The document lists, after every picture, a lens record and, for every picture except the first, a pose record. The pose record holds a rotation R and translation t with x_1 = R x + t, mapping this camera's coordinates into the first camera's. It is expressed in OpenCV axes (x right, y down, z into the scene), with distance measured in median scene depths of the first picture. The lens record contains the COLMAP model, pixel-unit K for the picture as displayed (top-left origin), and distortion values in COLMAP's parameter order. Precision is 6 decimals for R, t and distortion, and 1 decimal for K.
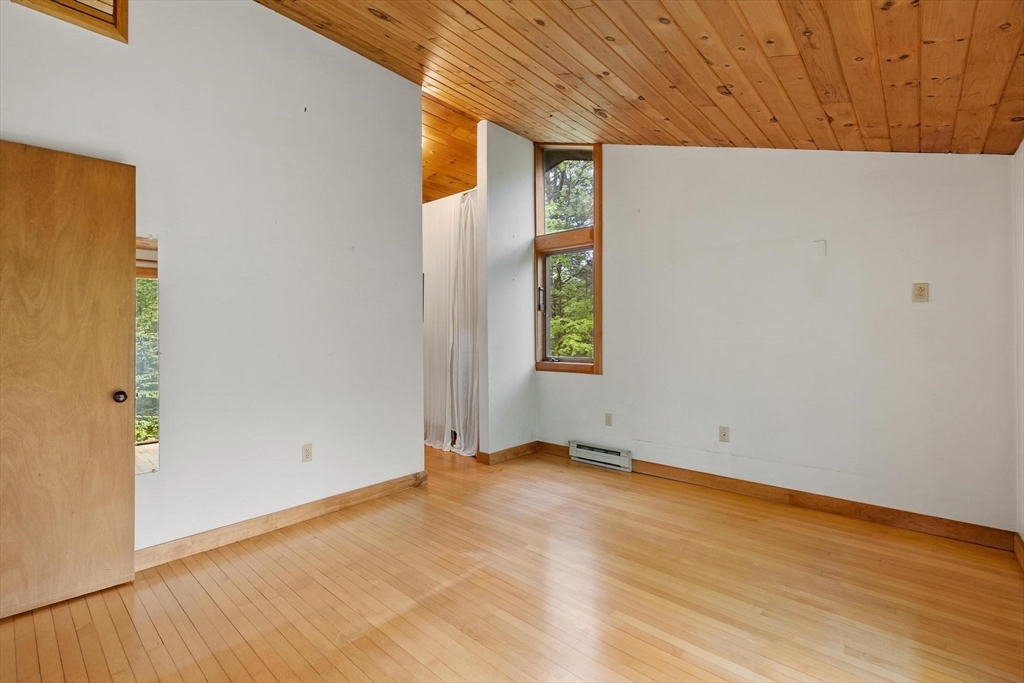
lens RADIAL K [[456.0, 0, 470.5], [0, 456.0, 333.8], [0, 0, 1]] dist [0.000384, -0.002340]
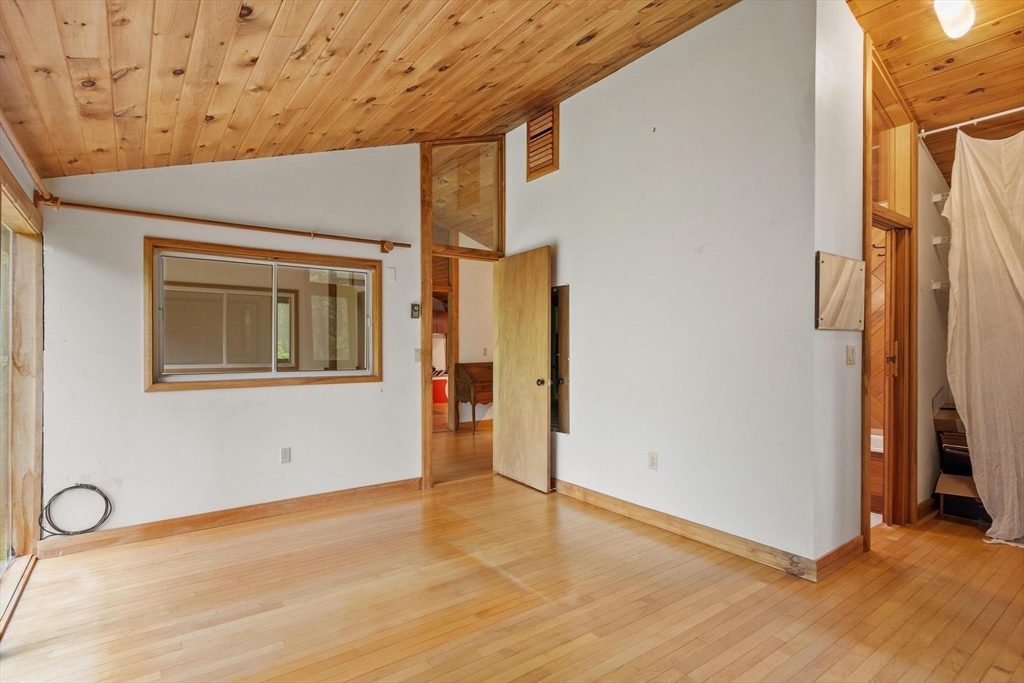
lens RADIAL K [[505.5, 0, 519.3], [0, 505.5, 346.7], [0, 0, 1]] dist [-0.002041, -0.002590]
pose [[-0.154661, 0.003507, -0.987961, 1.078371], [0.001193, 0.999994, 0.003363, -0.004715], [0.987967, -0.000659, -0.154664, 1.146815]]
